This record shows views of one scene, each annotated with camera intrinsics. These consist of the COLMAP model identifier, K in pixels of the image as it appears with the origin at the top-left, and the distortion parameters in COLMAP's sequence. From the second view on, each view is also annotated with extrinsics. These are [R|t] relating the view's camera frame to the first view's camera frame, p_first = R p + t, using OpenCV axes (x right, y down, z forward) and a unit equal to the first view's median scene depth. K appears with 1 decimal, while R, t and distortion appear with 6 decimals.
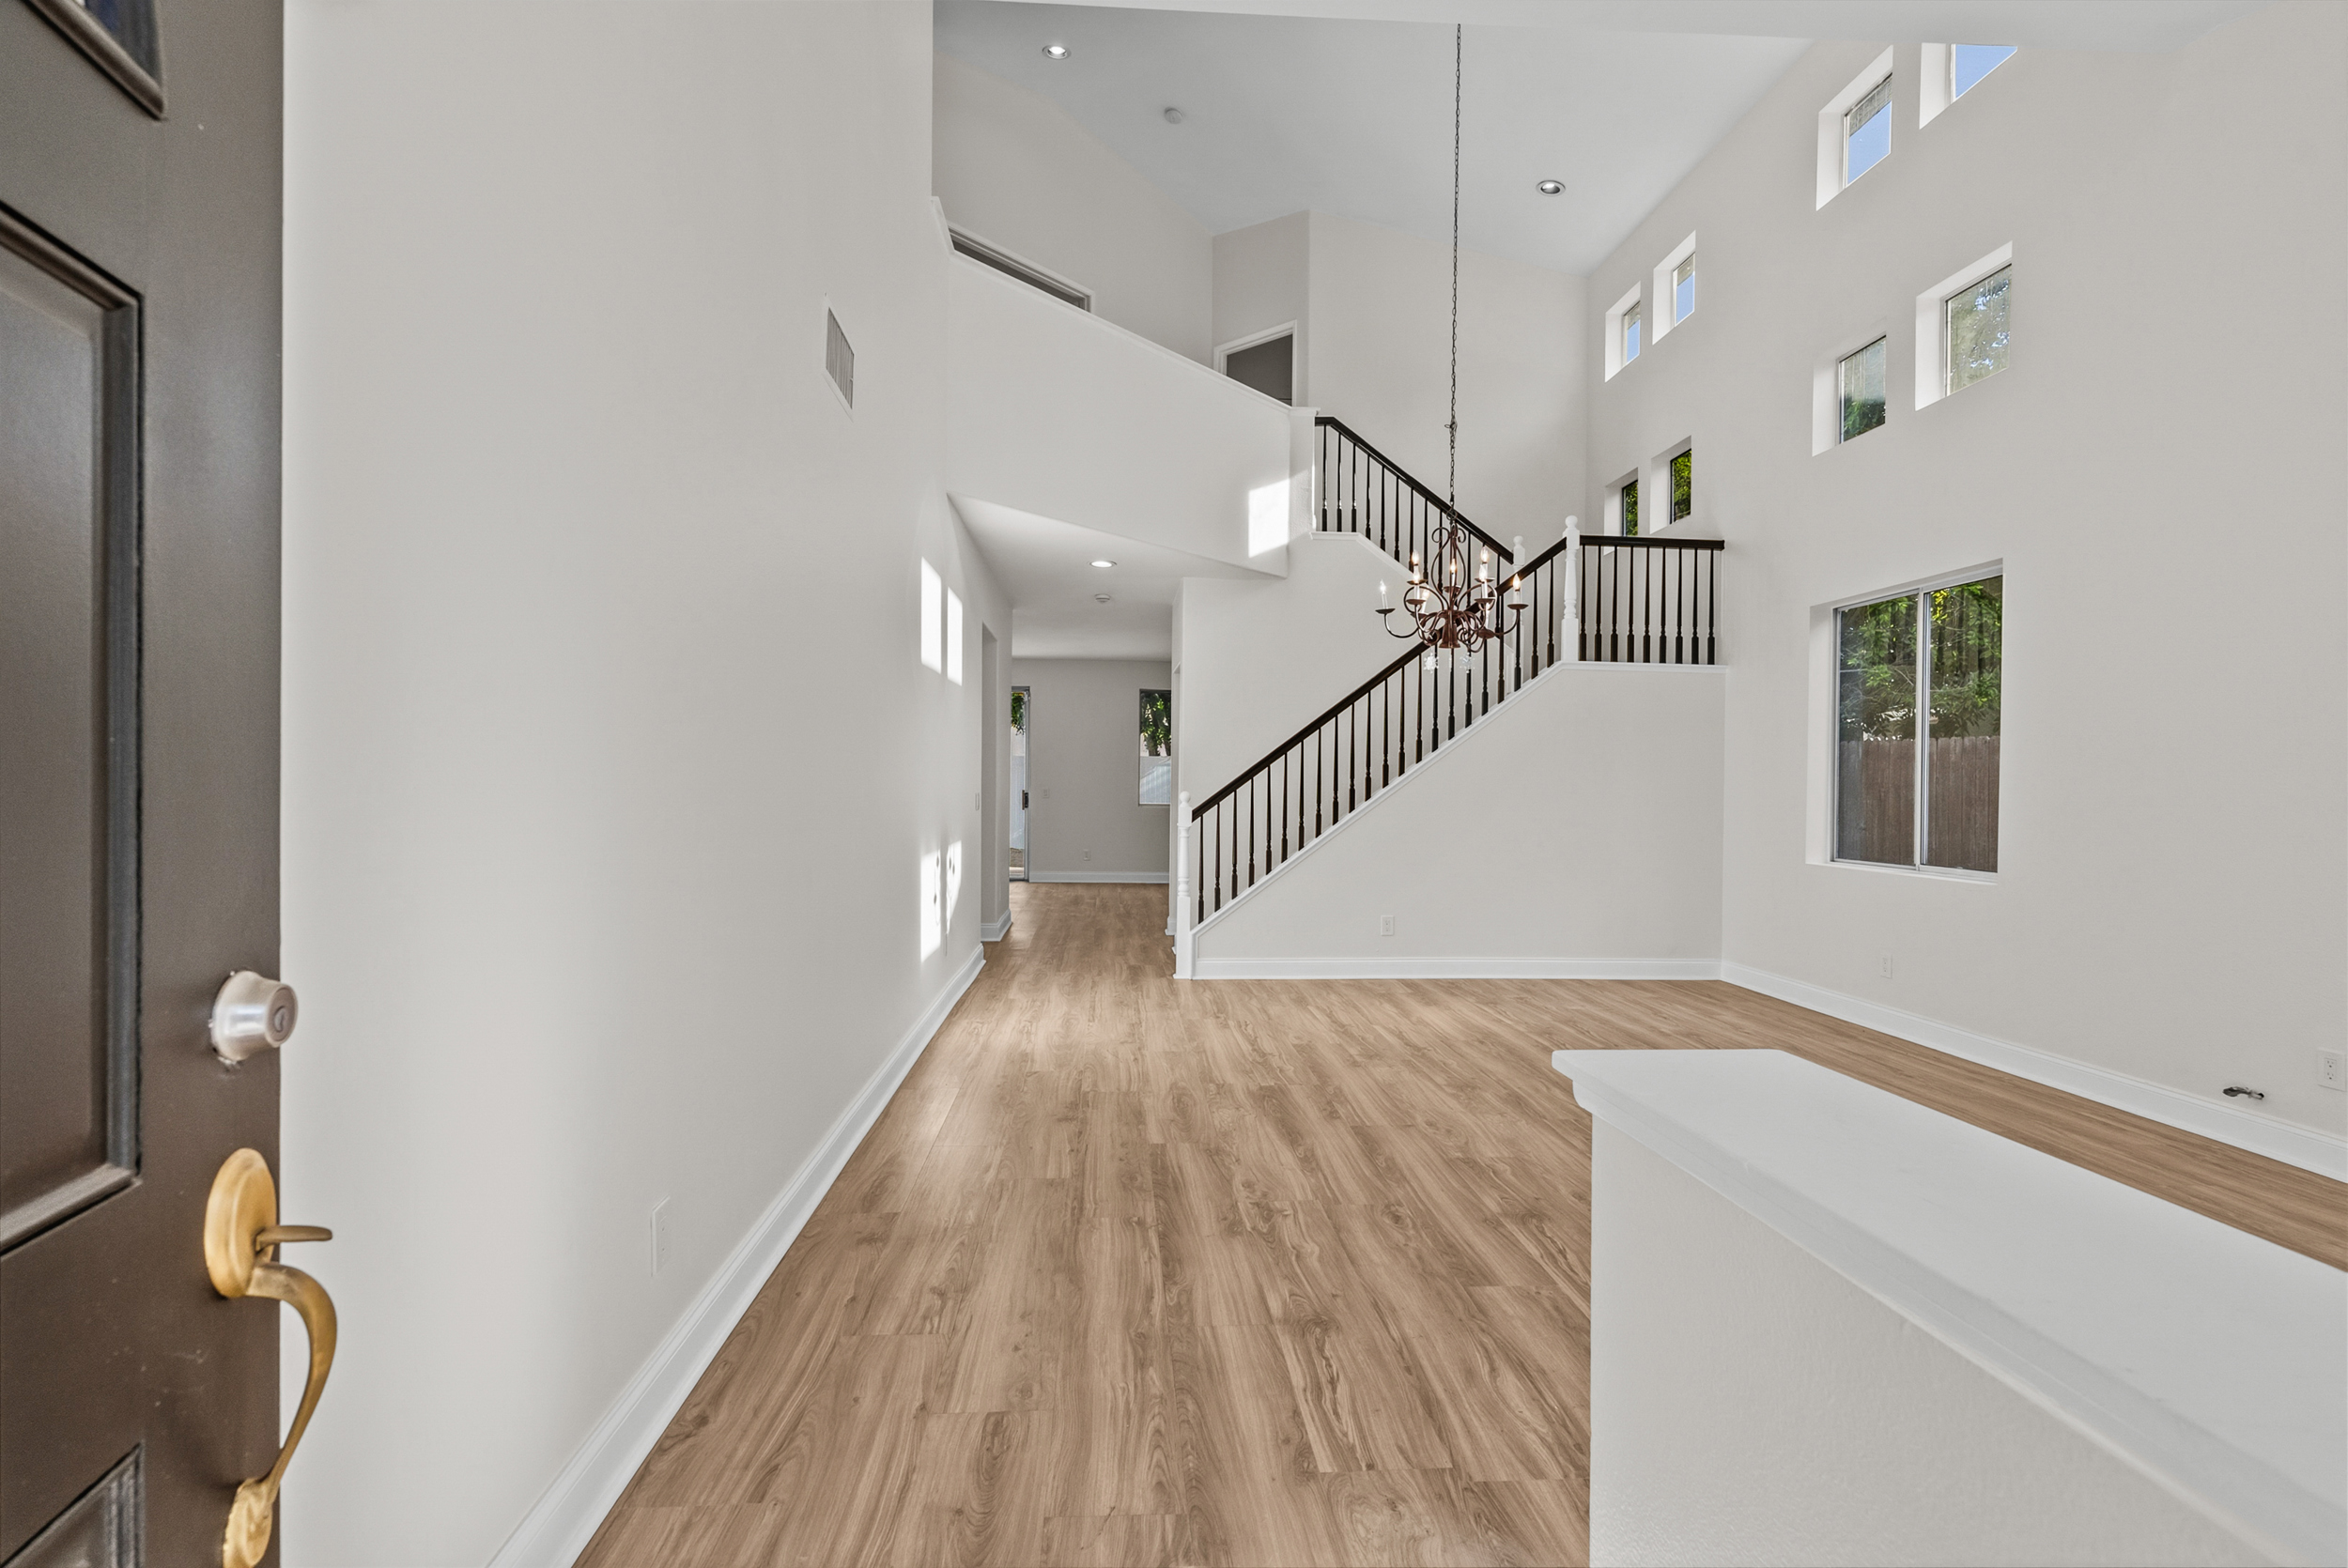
lens RADIAL K [[1063.5, 0, 1173.6], [0, 1063.5, 790.8], [0, 0, 1]] dist [-0.001555, 0.000557]
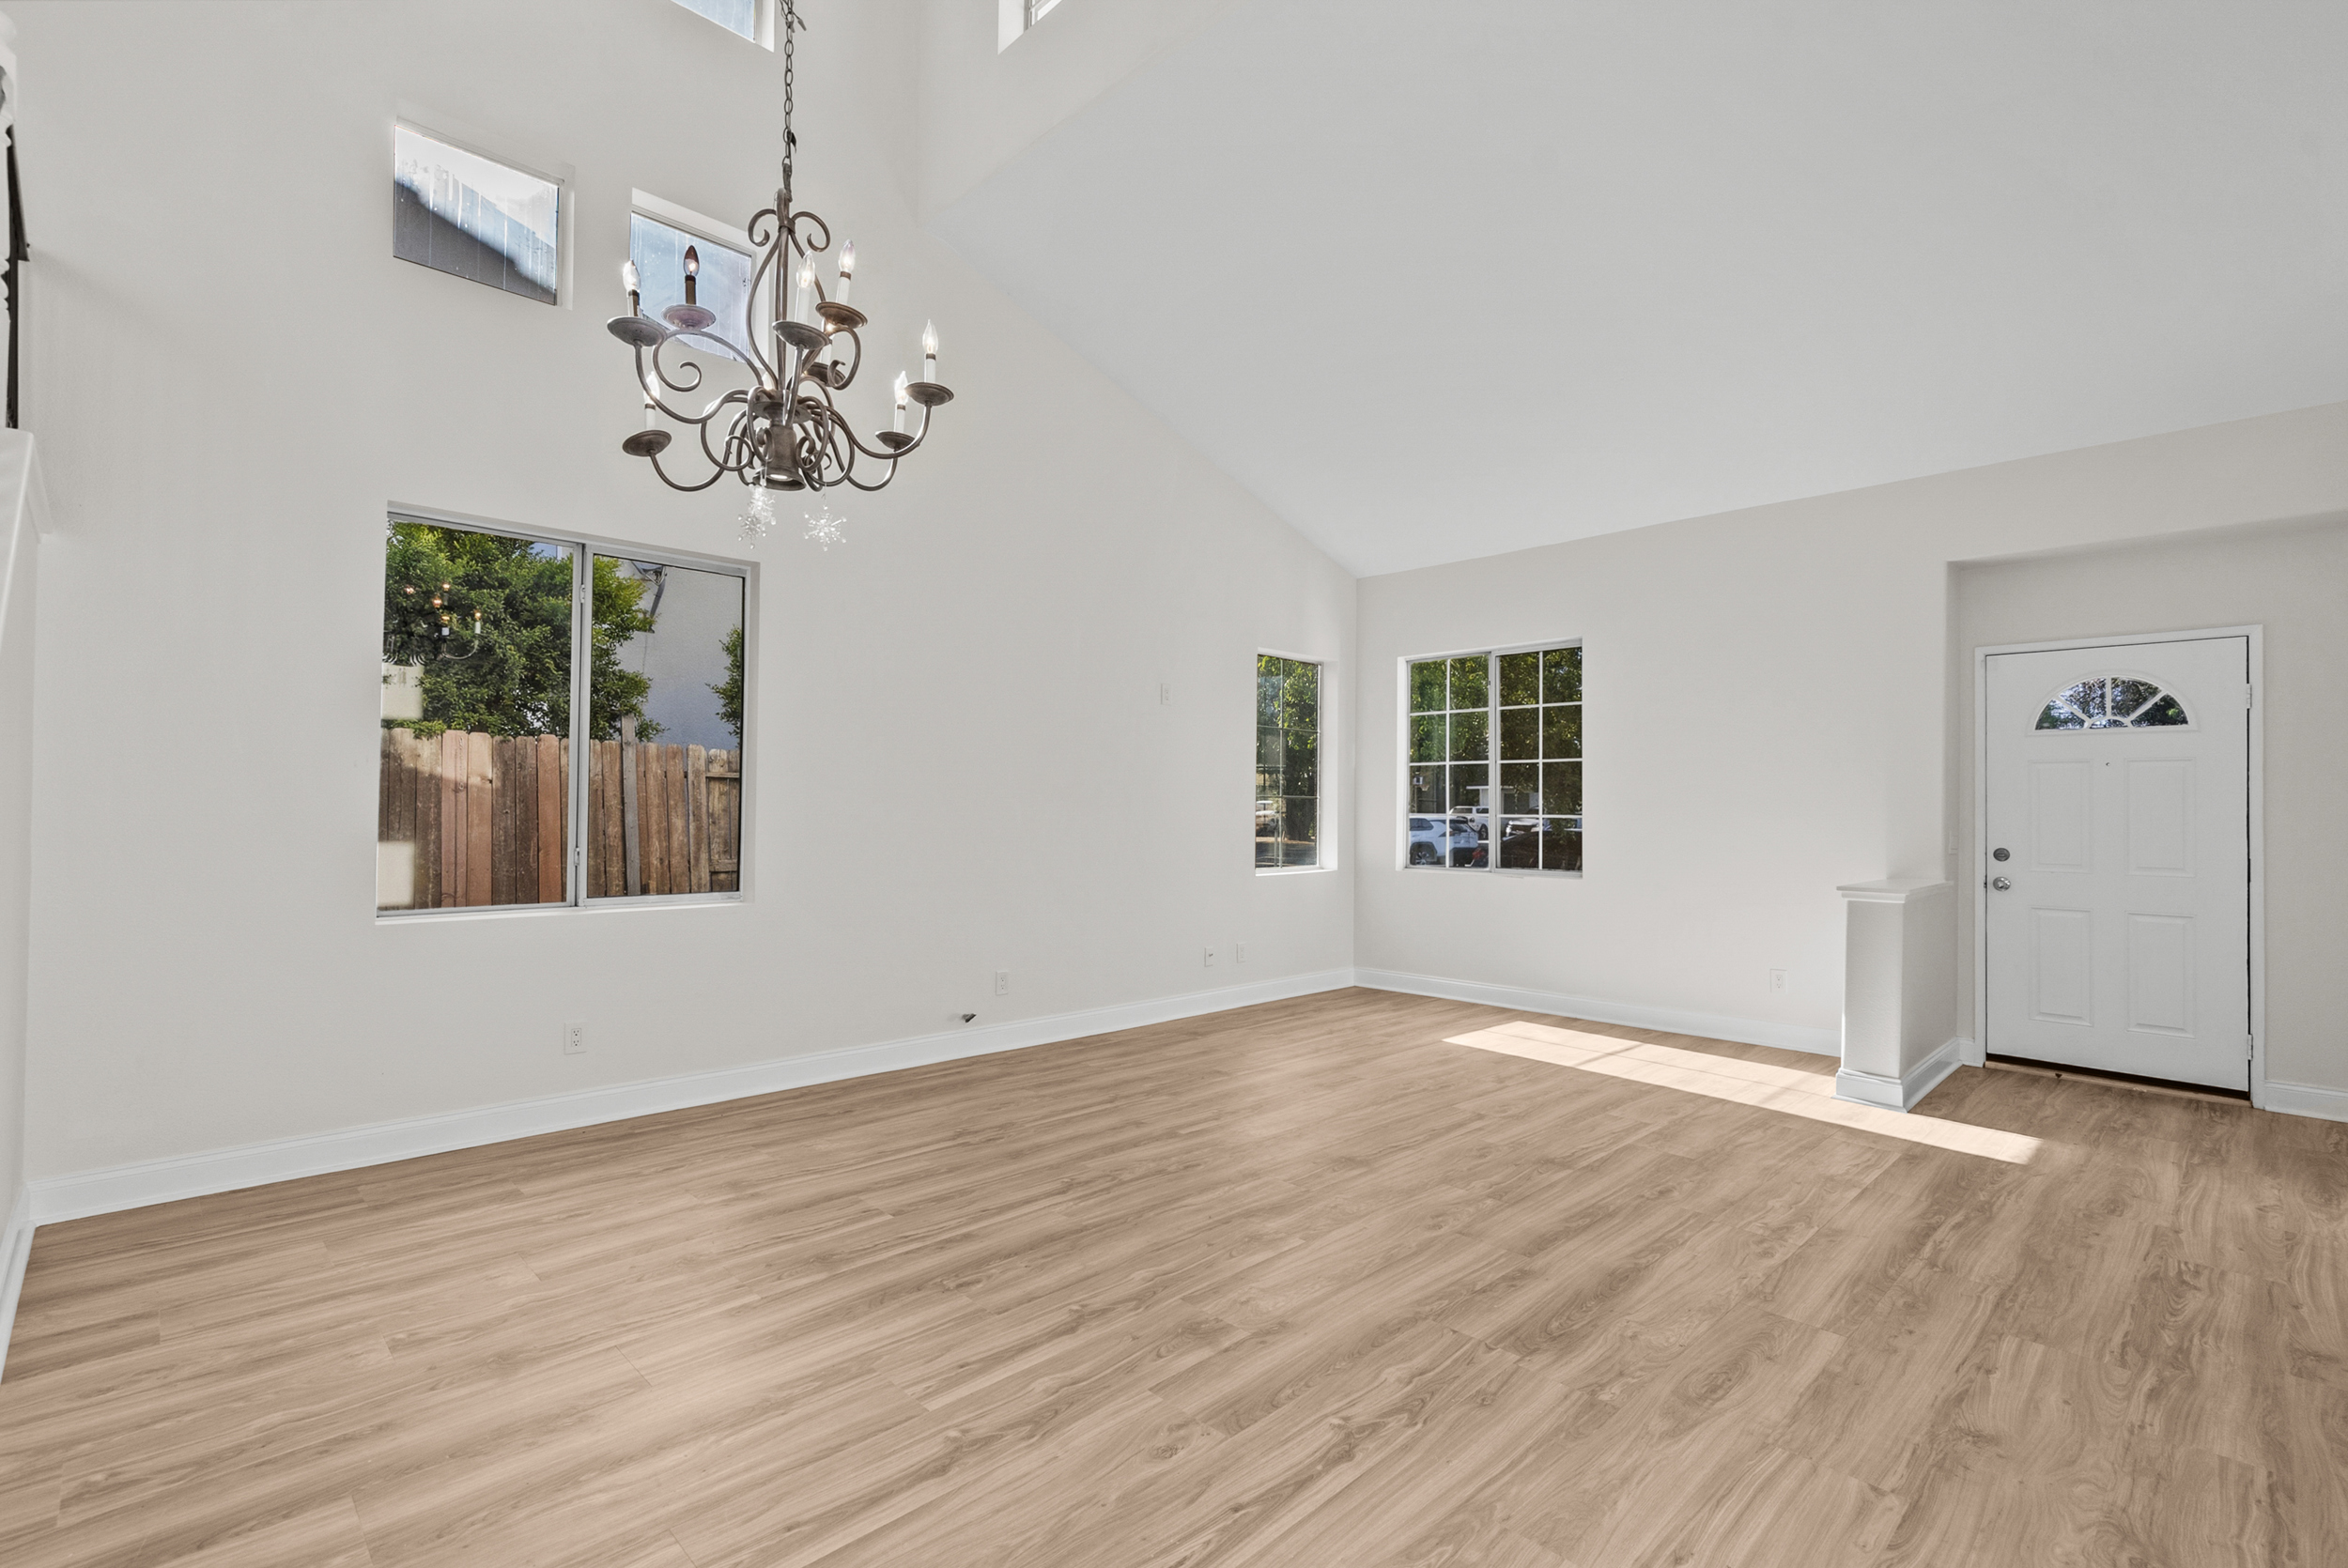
lens RADIAL K [[1063.5, 0, 1172.7], [0, 1063.5, 795.1], [0, 0, 1]] dist [-0.001555, 0.000557]
pose [[-0.651170, -0.007311, 0.758897, -0.271813], [-0.012439, 0.999922, -0.001040, -0.017072], [-0.758830, -0.010117, -0.651210, 1.868845]]
